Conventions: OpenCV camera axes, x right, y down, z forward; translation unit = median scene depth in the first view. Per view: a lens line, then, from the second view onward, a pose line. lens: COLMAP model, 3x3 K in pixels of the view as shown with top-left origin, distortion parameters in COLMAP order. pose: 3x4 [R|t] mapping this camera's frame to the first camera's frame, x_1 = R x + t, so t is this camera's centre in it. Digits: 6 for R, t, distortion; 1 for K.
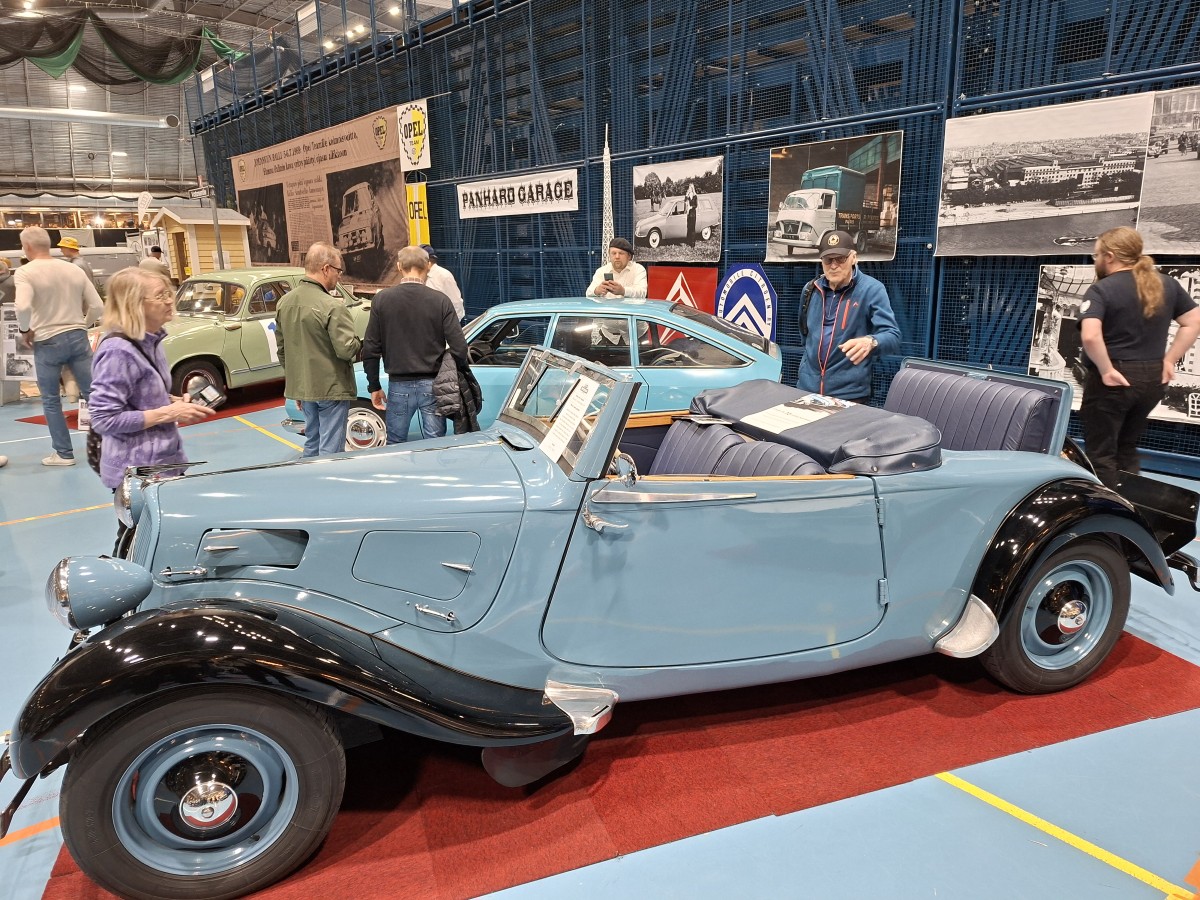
lens RADIAL K [[809.4, 0, 590.2], [0, 809.4, 448.2], [0, 0, 1]] dist [0.062313, -0.057705]
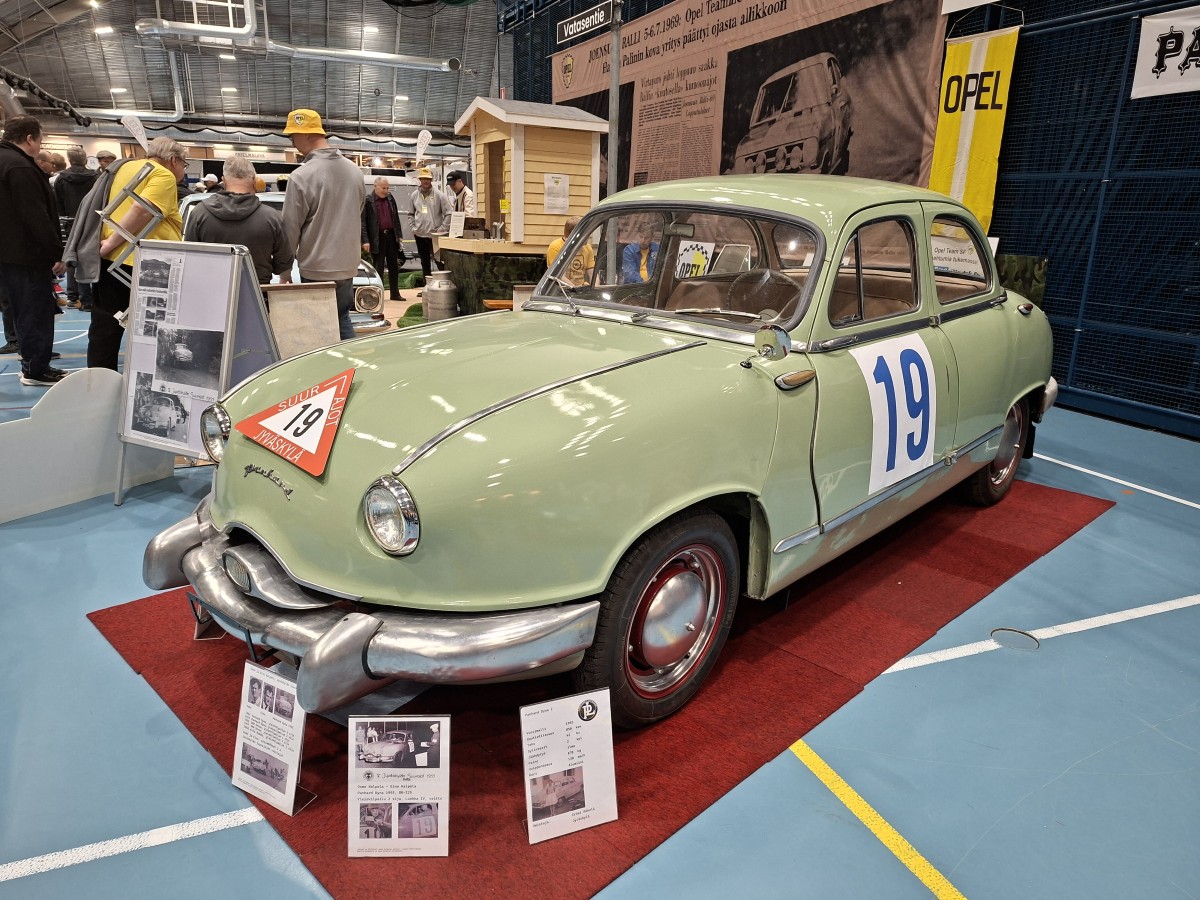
lens RADIAL K [[809.4, 0, 590.2], [0, 809.4, 448.2], [0, 0, 1]] dist [0.062313, -0.057705]
pose [[0.960202, 0.124306, -0.250121, -0.225875], [-0.114171, 0.991955, 0.054689, -0.068859], [0.254907, -0.023956, 0.966669, 0.378880]]
